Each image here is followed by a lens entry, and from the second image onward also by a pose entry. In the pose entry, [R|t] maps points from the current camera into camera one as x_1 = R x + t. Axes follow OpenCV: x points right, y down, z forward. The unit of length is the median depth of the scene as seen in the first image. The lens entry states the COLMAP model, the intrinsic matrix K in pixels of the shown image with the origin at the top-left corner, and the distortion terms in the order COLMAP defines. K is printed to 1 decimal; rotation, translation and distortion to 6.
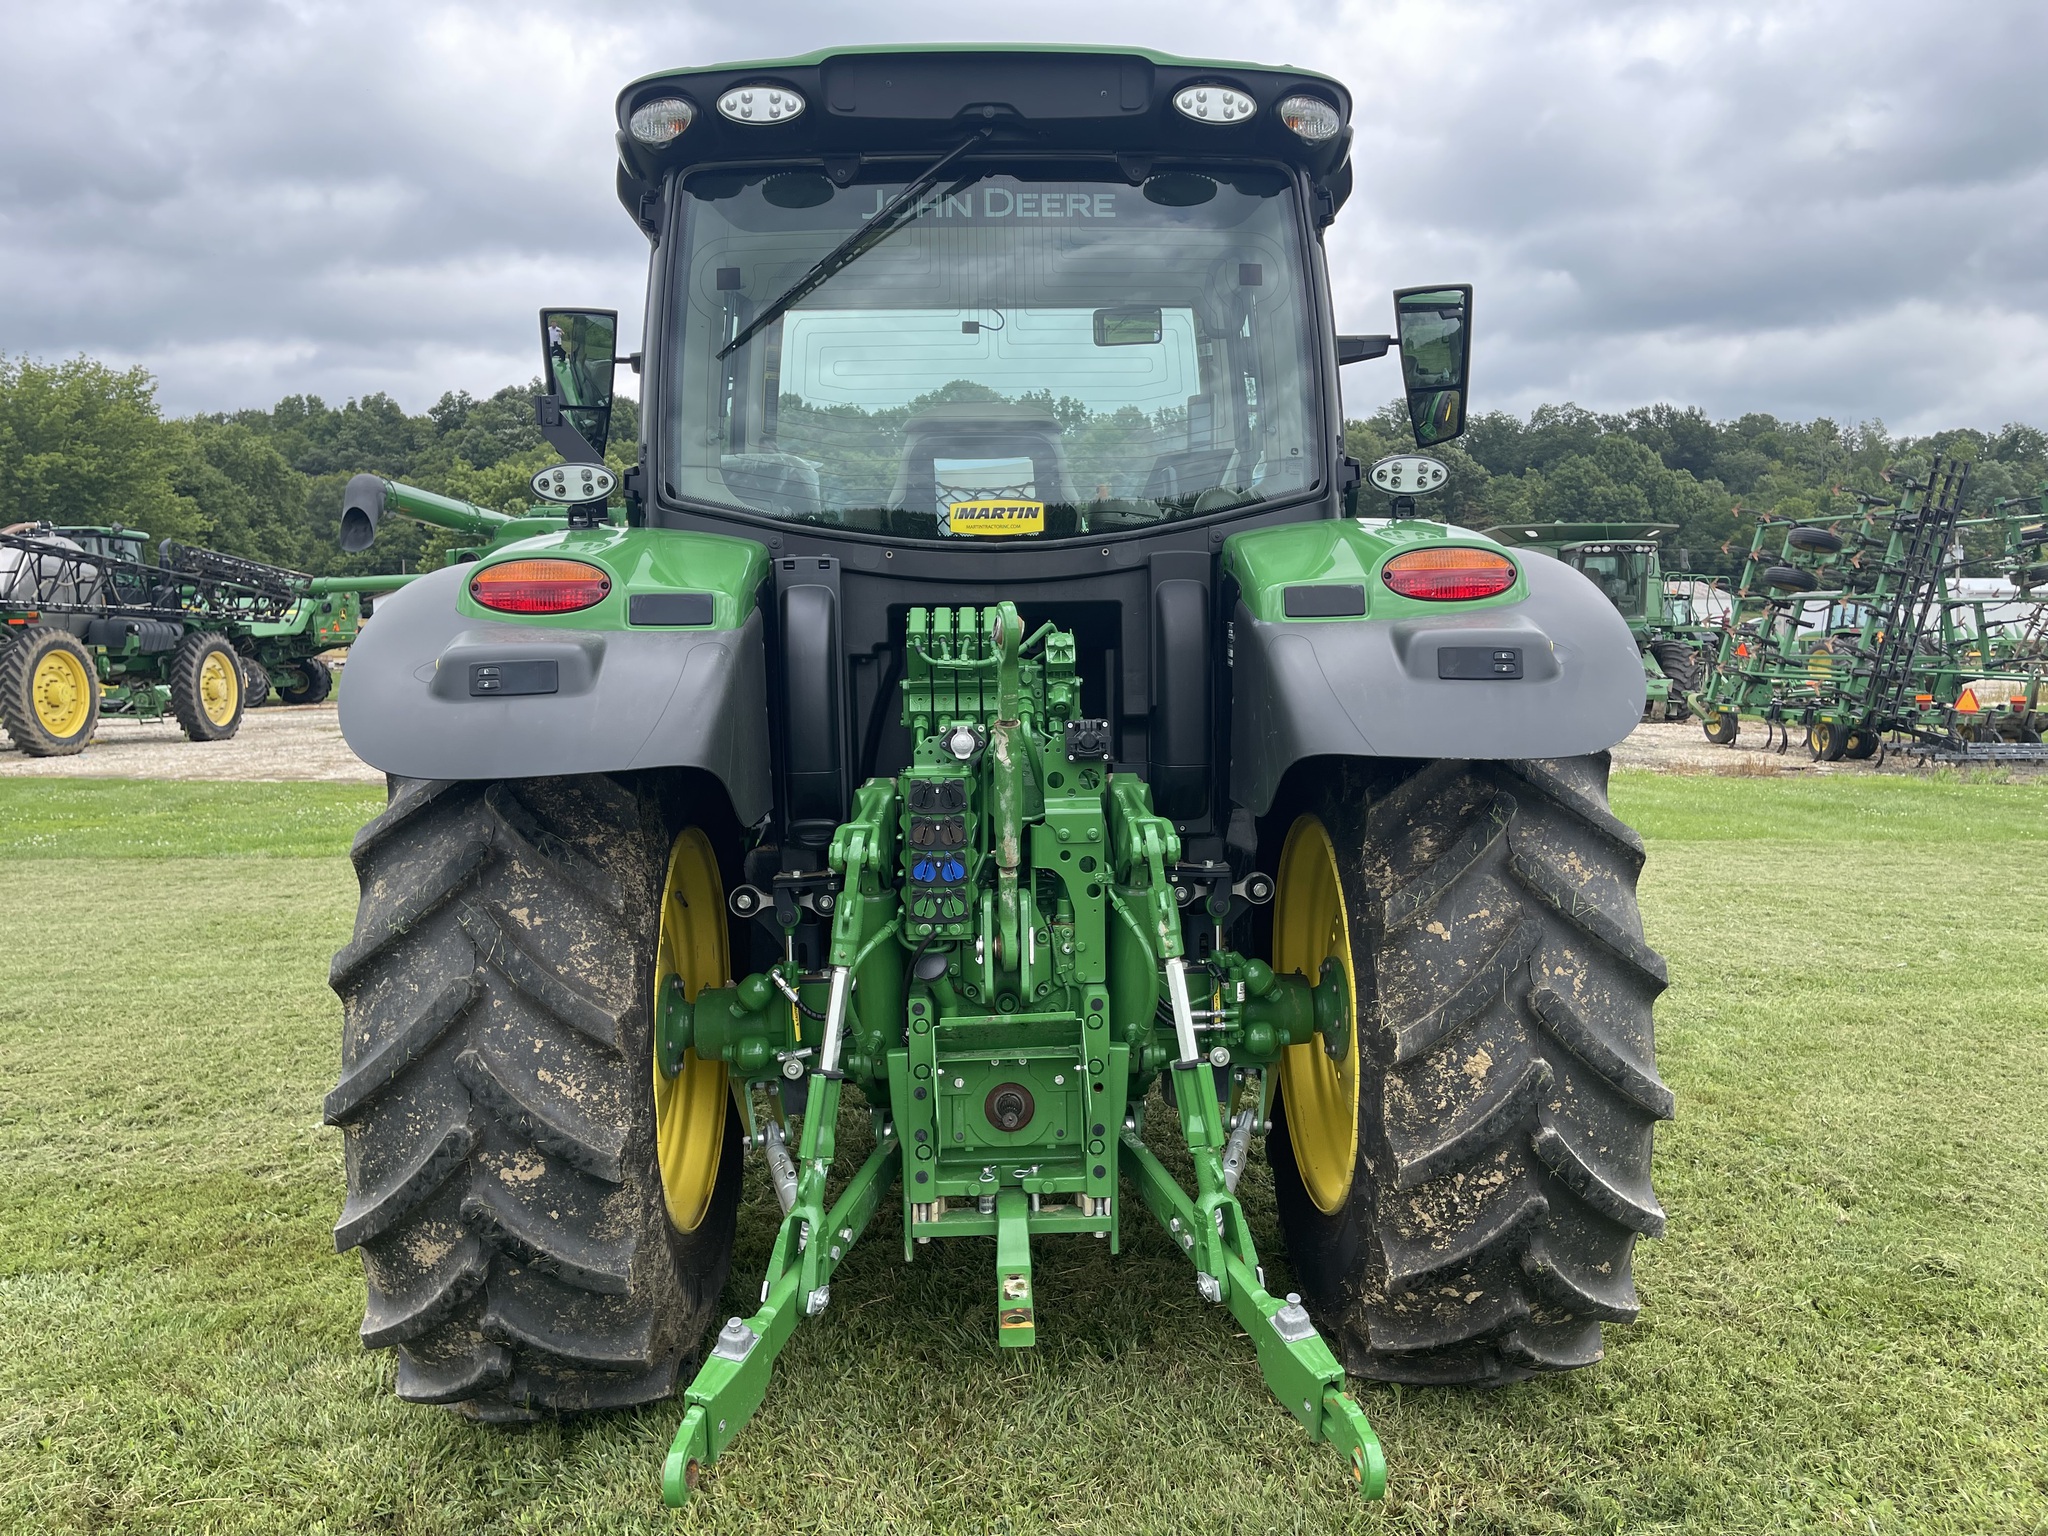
lens RADIAL K [[1571.6, 0, 1059.7], [0, 1571.6, 753.0], [0, 0, 1]] dist [0.064964, -0.087366]
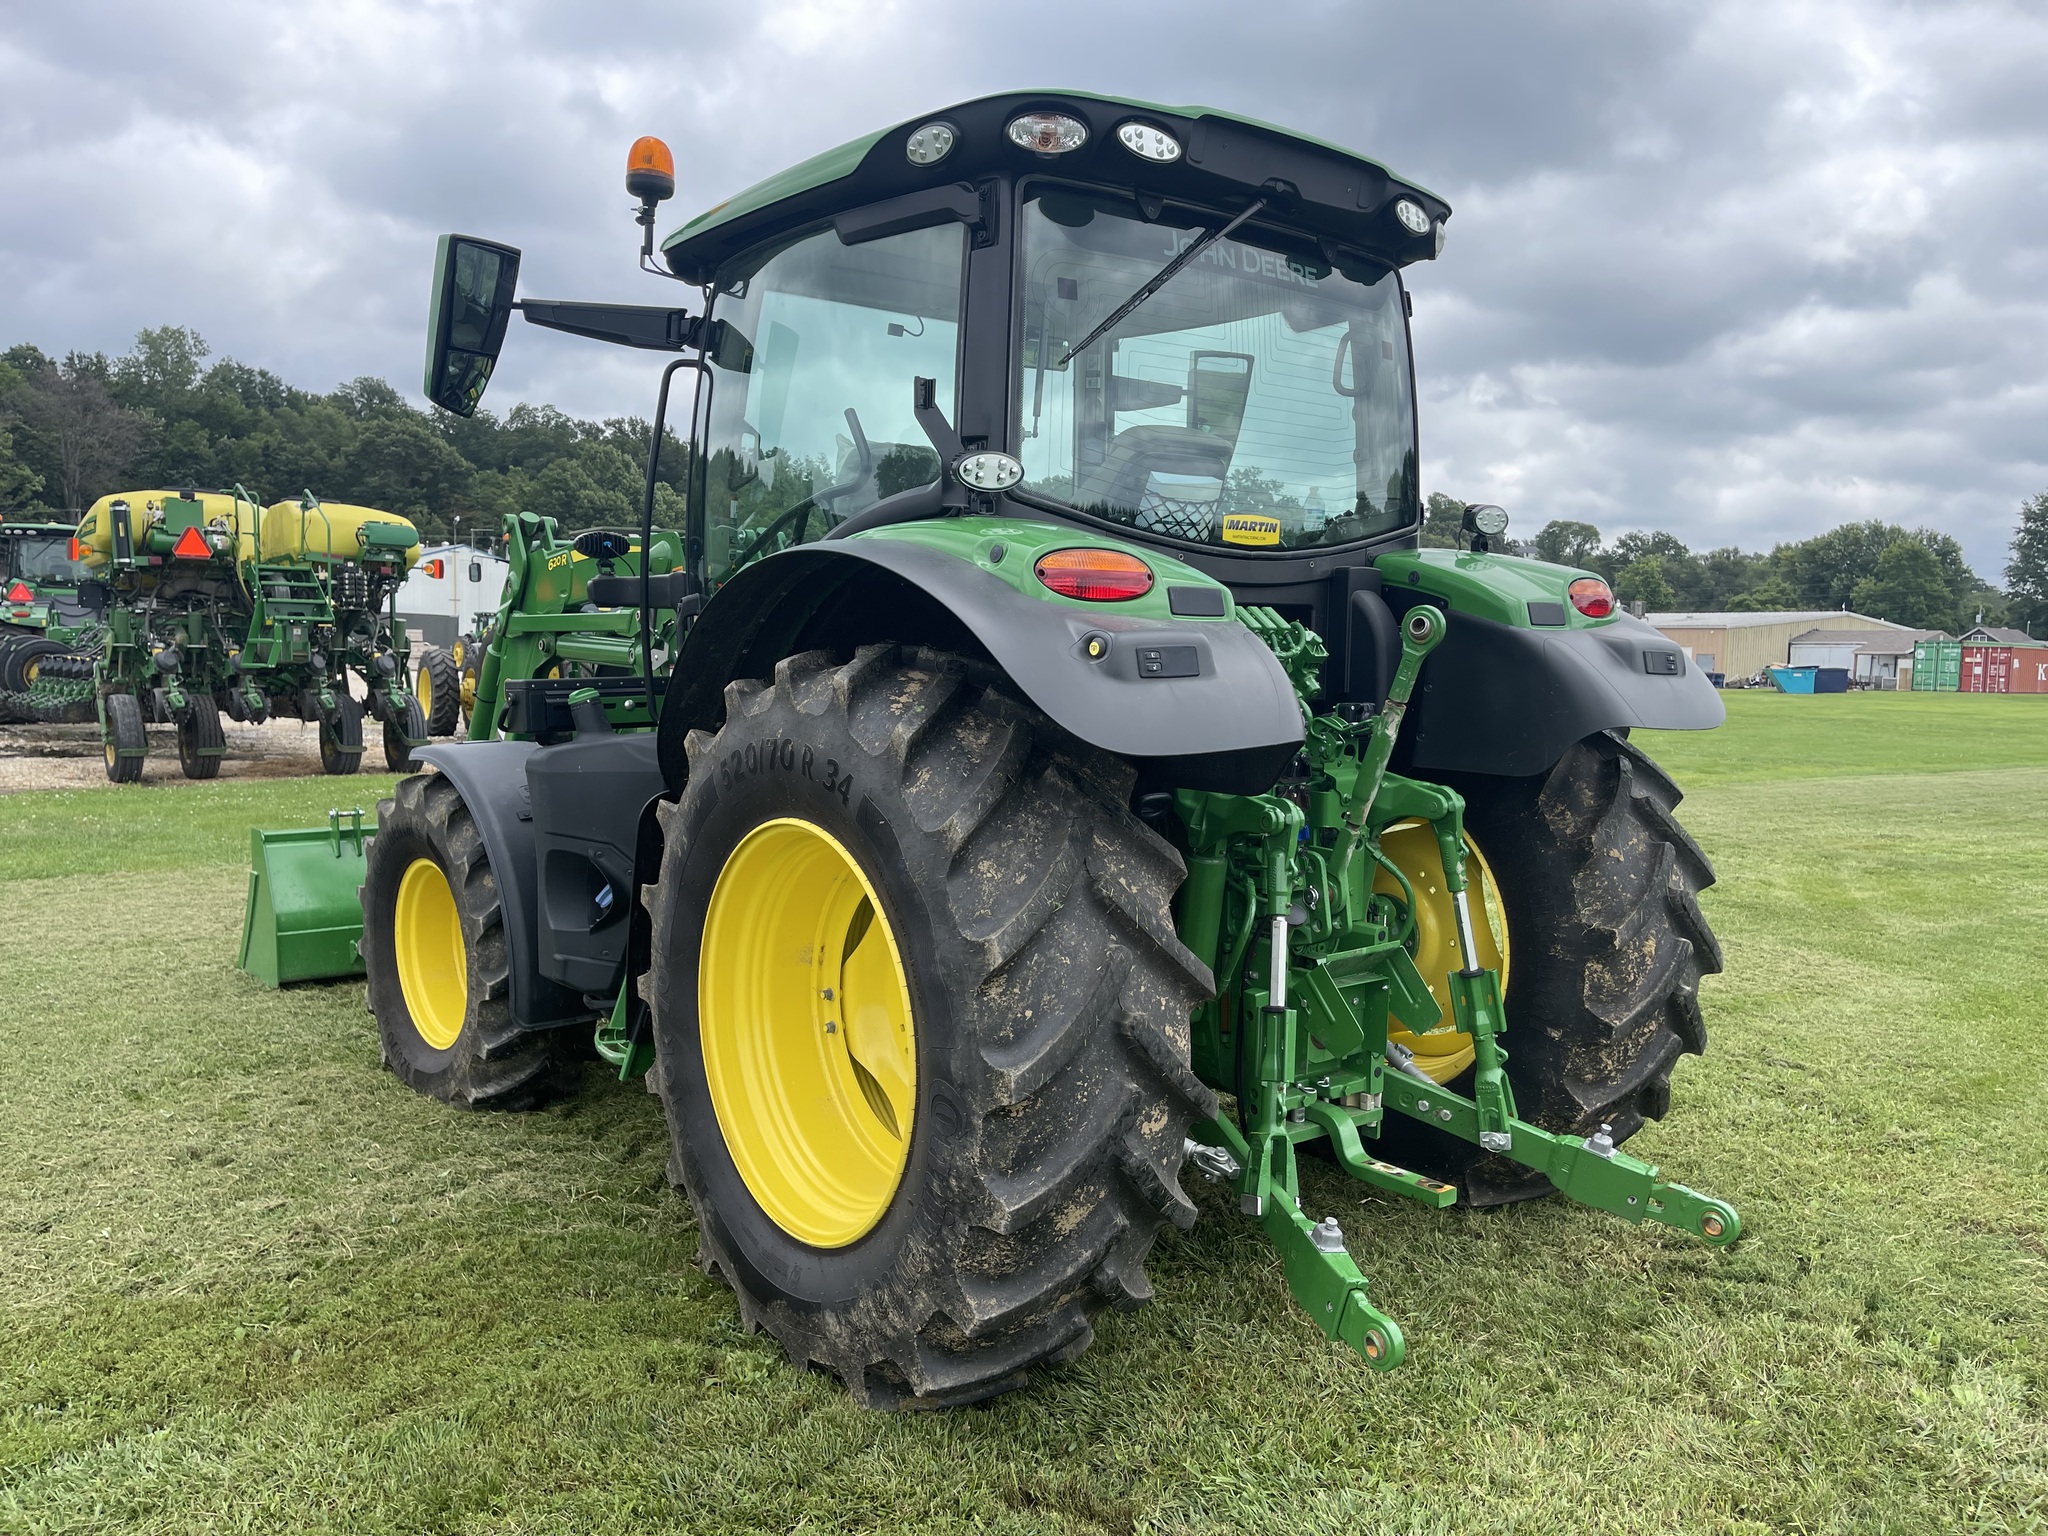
lens RADIAL K [[1571.6, 0, 1058.7], [0, 1571.6, 743.7], [0, 0, 1]] dist [0.064964, -0.087366]
pose [[0.799118, -0.012178, 0.601051, -0.956041], [0.015961, 0.999872, -0.000962, 0.008077], [-0.600963, 0.010362, 0.799210, 0.175327]]
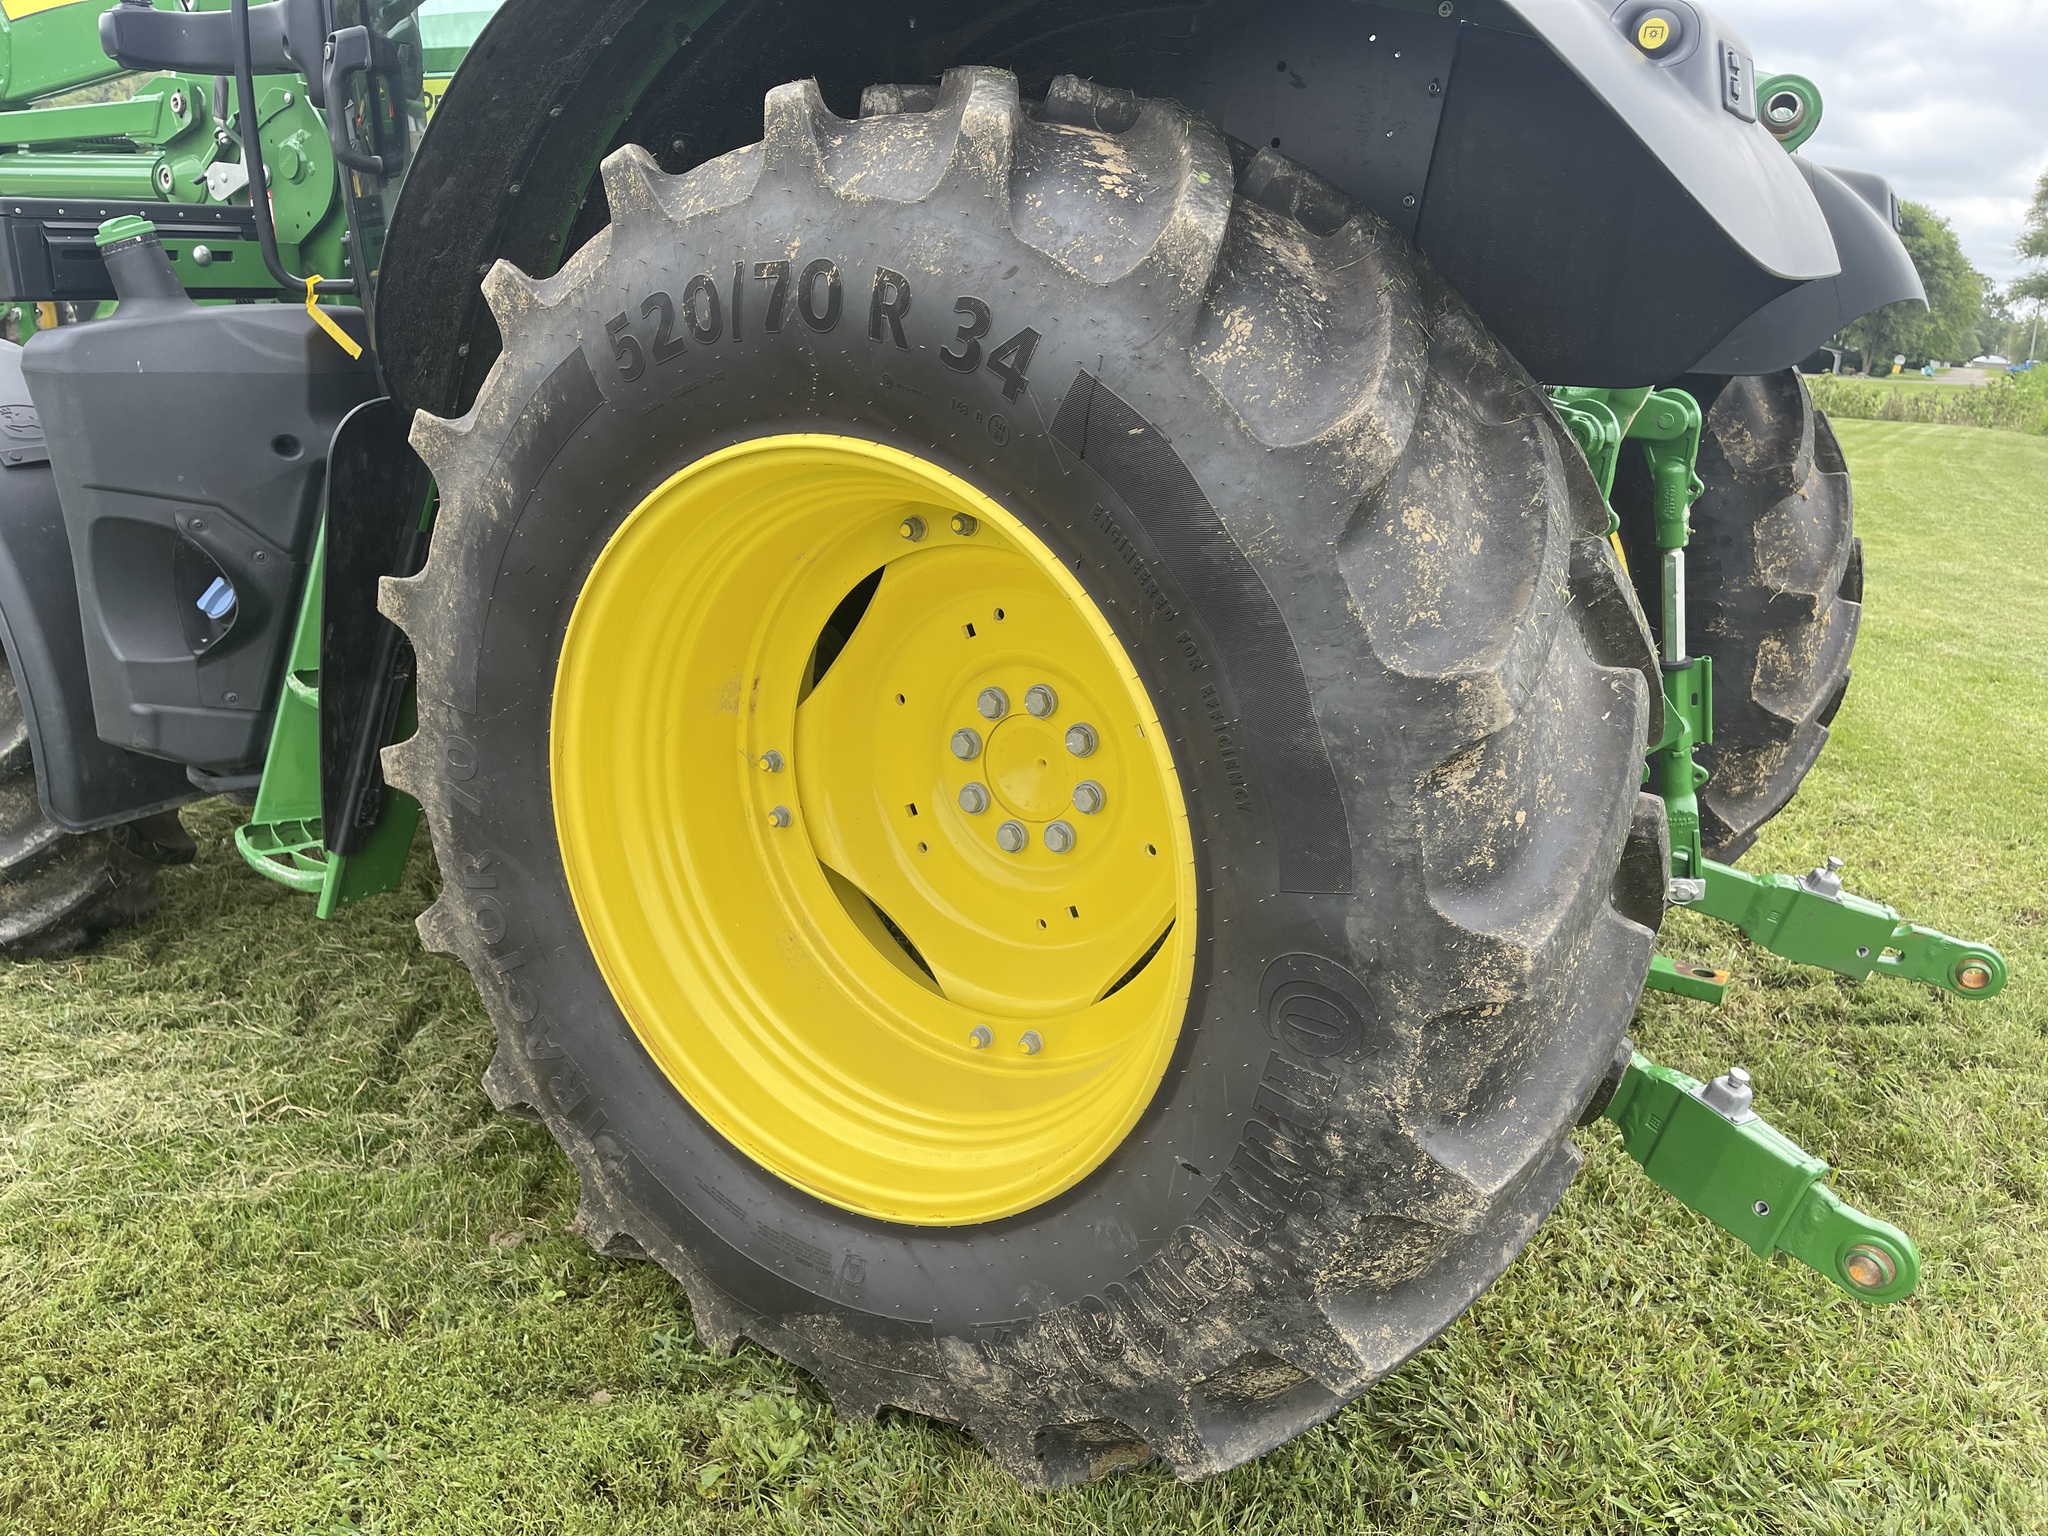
lens RADIAL K [[1571.6, 0, 1050.6], [0, 1571.6, 765.9], [0, 0, 1]] dist [0.064964, -0.087366]
pose [[0.554132, -0.195086, 0.809246, -0.858661], [0.013544, 0.974135, 0.225561, 0.046338], [-0.832319, -0.114030, 0.542442, 0.801410]]
